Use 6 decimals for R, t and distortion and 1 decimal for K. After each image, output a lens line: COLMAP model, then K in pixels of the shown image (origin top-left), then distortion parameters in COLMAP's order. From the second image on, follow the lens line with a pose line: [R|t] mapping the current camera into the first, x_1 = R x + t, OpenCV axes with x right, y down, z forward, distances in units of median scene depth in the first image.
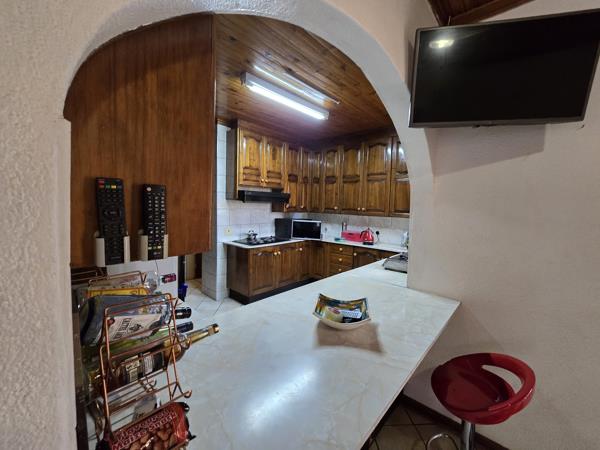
lens RADIAL K [[244.2, 0, 301.2], [0, 244.2, 220.8], [0, 0, 1]] dist [-0.003773, -0.000151]
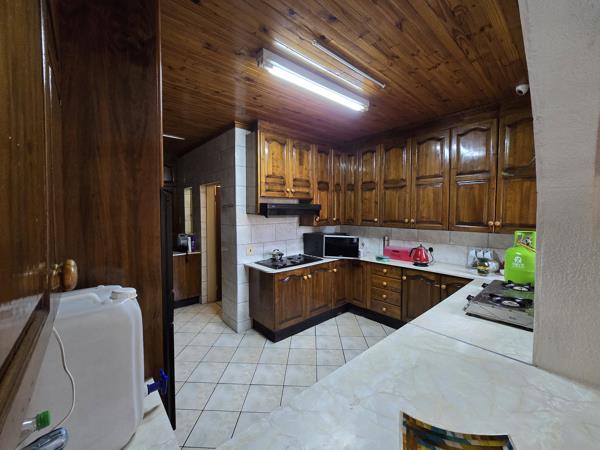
lens RADIAL K [[244.2, 0, 300.0], [0, 244.2, 224.0], [0, 0, 1]] dist [-0.003773, -0.000151]
pose [[0.993453, -0.022879, -0.111924, -0.026262], [0.021082, 0.999629, -0.017217, -0.033694], [0.112276, 0.014745, 0.993568, 0.168485]]
